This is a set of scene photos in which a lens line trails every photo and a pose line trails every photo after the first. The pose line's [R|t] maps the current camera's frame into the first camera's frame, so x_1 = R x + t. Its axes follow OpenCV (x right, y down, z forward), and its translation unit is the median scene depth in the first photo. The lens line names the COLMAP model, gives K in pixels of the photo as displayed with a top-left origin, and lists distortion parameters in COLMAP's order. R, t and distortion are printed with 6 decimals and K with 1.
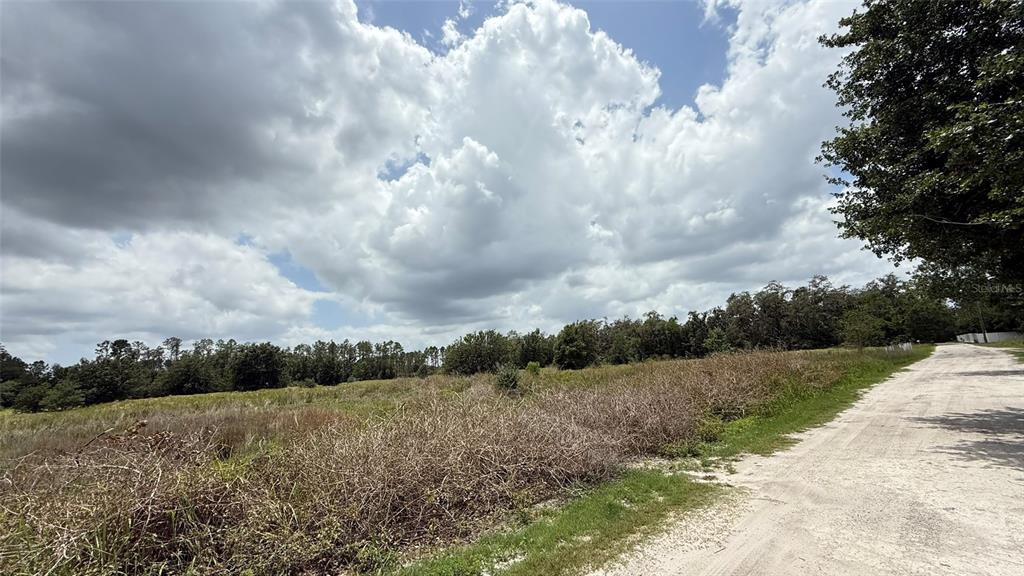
lens RADIAL K [[405.2, 0, 509.7], [0, 405.2, 288.2], [0, 0, 1]] dist [0.000946, -0.000291]
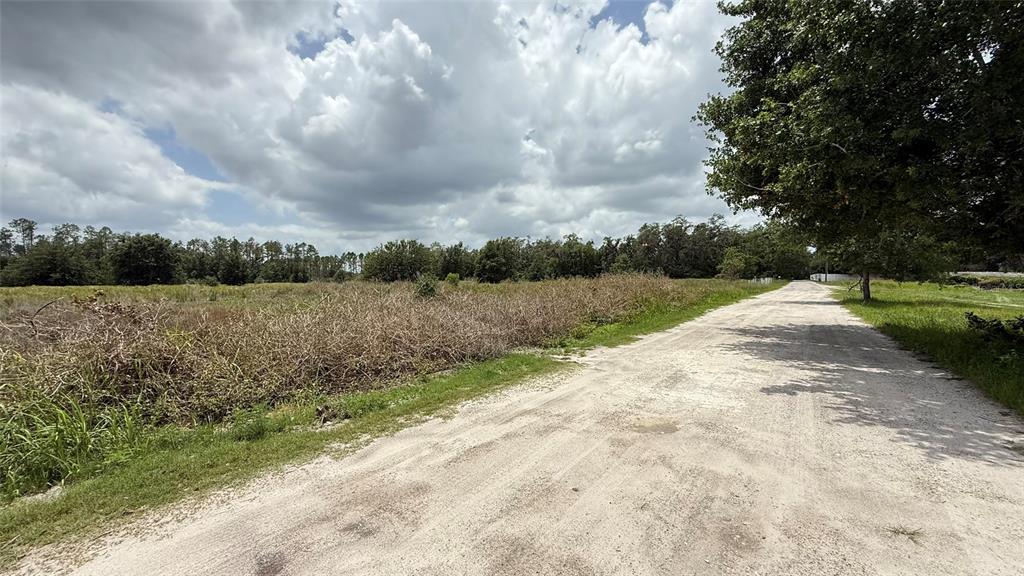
lens RADIAL K [[405.2, 0, 509.7], [0, 405.2, 288.2], [0, 0, 1]] dist [0.000946, -0.000291]
pose [[0.980216, 0.056089, 0.189817, 0.001626], [-0.094575, 0.975174, 0.200228, -0.001078], [-0.173874, -0.214218, 0.961186, -0.011497]]
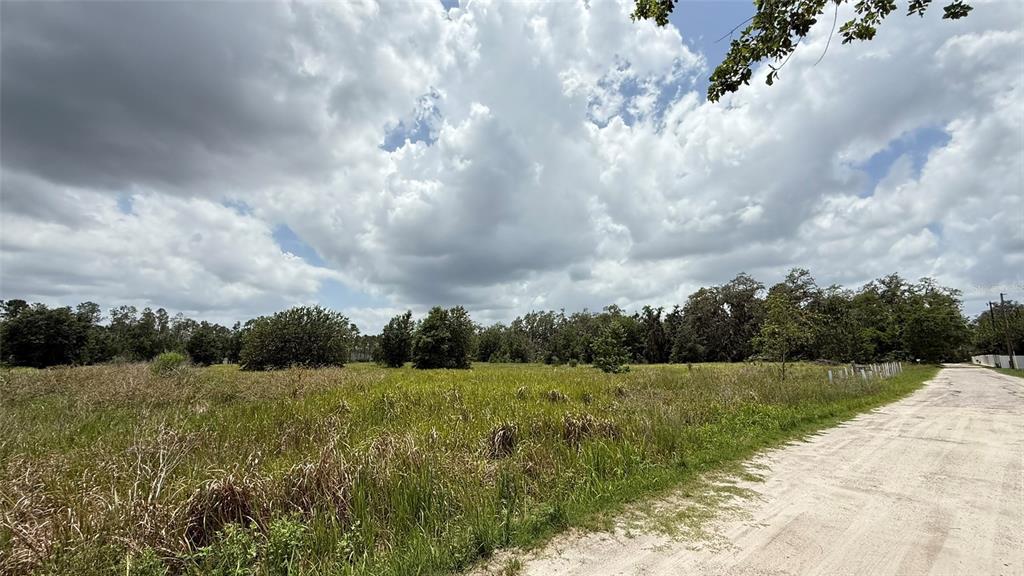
lens RADIAL K [[415.2, 0, 512.0], [0, 415.2, 288.0], [0, 0, 1]] dist [0.011934, 0.000037]
pose [[0.998014, 0.062936, -0.002617, 0.159291], [-0.062852, 0.997712, 0.024903, 0.015516], [0.004179, -0.024689, 0.999686, 0.141545]]
